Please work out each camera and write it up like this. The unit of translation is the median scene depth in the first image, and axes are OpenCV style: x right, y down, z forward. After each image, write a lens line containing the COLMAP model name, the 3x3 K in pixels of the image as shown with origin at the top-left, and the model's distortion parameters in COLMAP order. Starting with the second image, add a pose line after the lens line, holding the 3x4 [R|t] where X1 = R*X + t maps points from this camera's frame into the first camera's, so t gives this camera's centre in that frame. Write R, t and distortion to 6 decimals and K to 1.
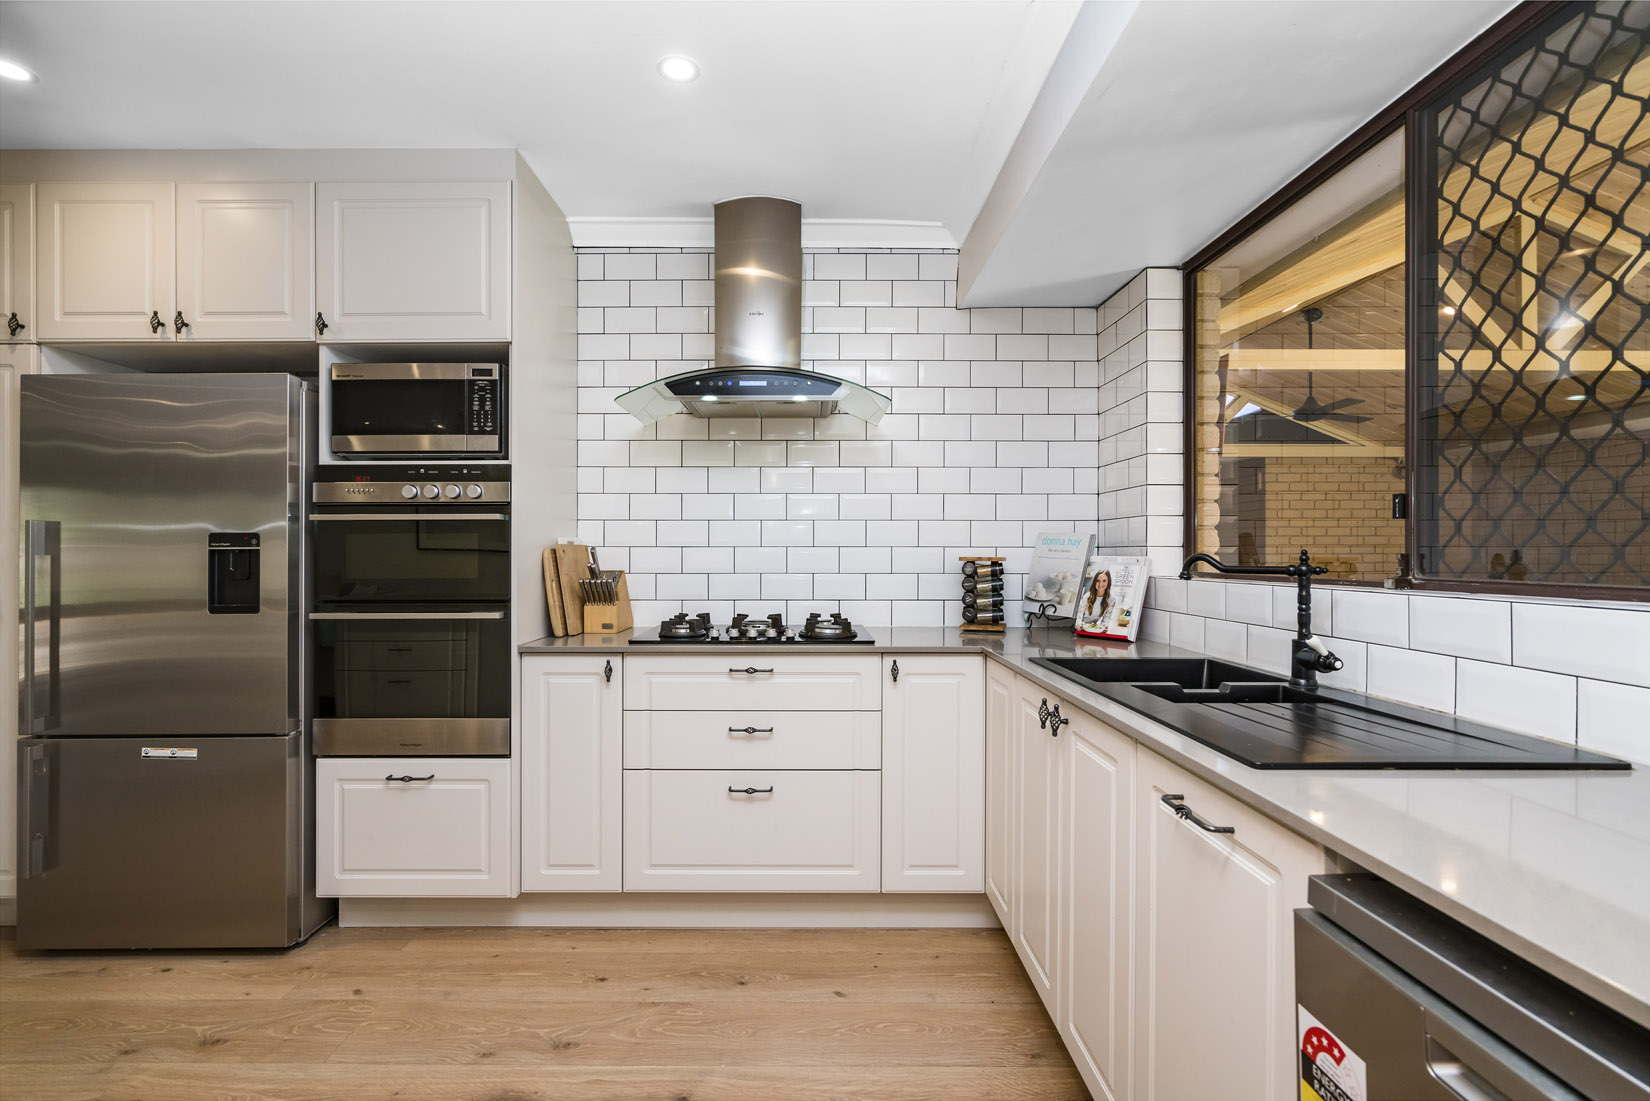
lens RADIAL K [[734.2, 0, 839.4], [0, 734.2, 550.8], [0, 0, 1]] dist [0.012729, -0.000232]
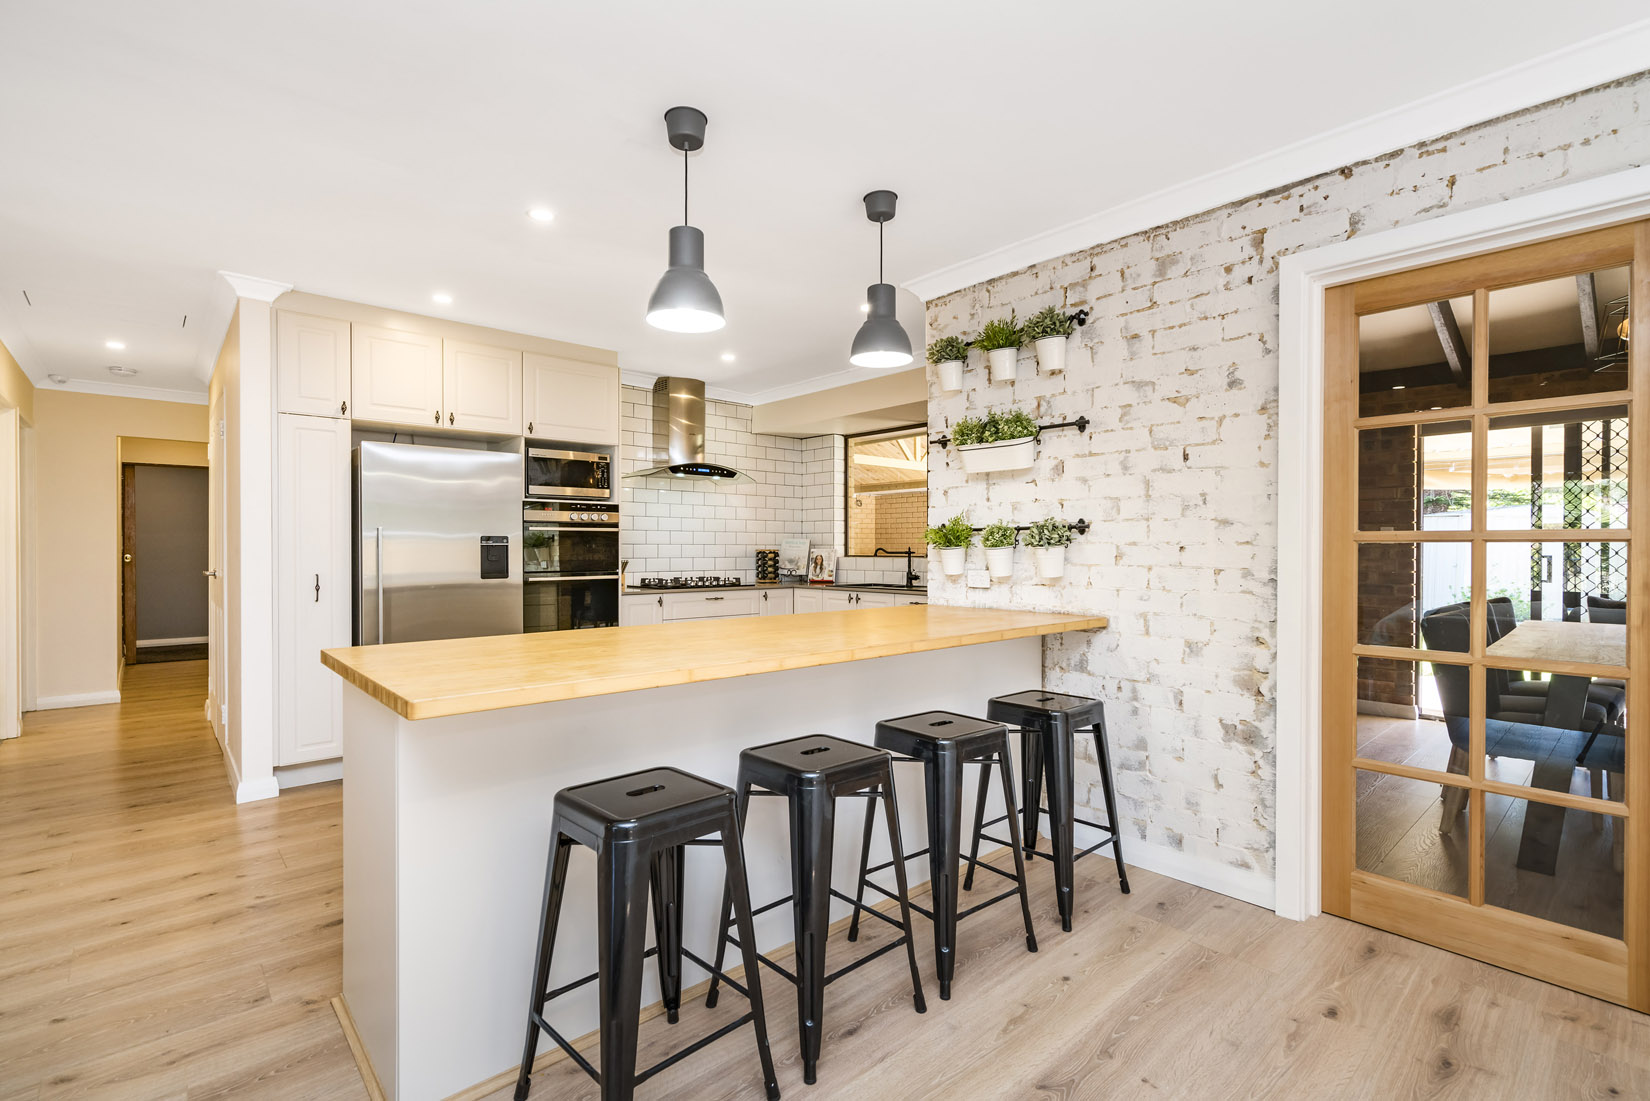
lens RADIAL K [[734.2, 0, 832.9], [0, 734.2, 551.8], [0, 0, 1]] dist [0.012729, -0.000232]
pose [[0.740777, -0.002223, 0.671748, -1.331645], [-0.003298, 0.999970, 0.006946, -0.000778], [-0.671743, -0.007361, 0.740748, -0.900786]]
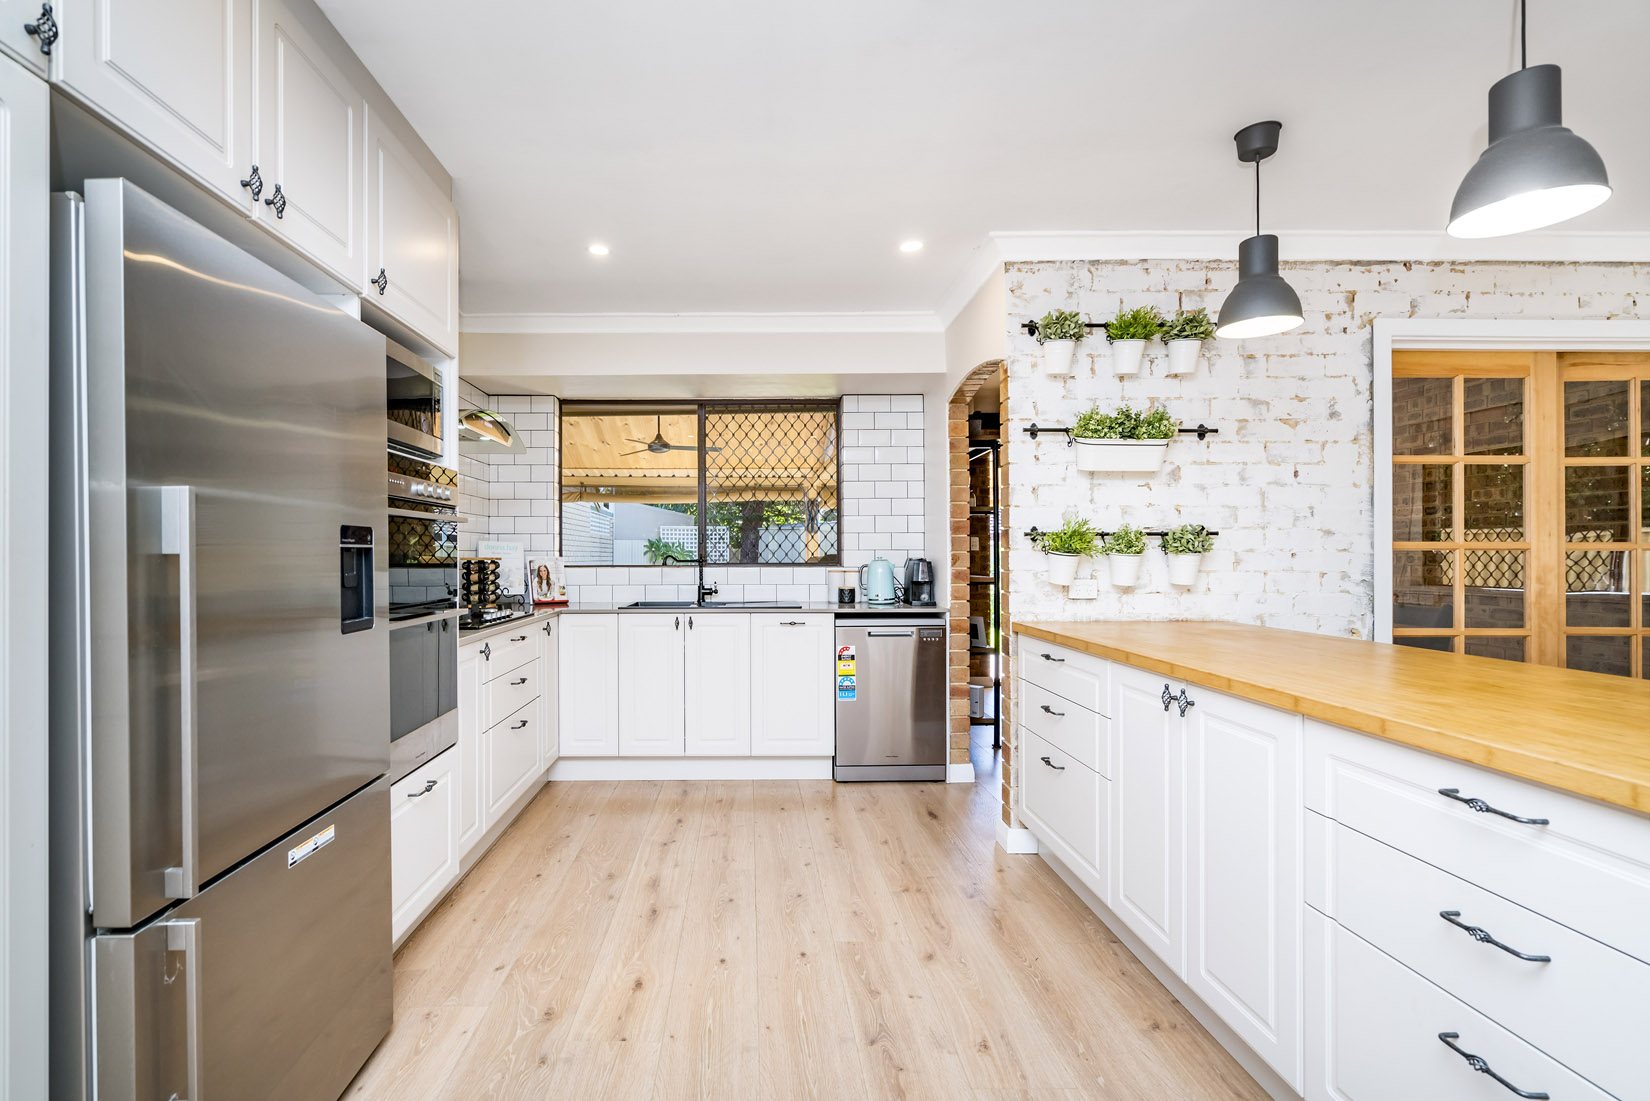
lens RADIAL K [[734.2, 0, 752.2], [0, 734.2, 555.5], [0, 0, 1]] dist [0.012729, -0.000232]
pose [[-0.005369, 0.001075, 0.999985, -1.444031], [-0.002722, 0.999996, -0.001090, 0.005263], [-0.999982, -0.002728, -0.005366, 0.547588]]
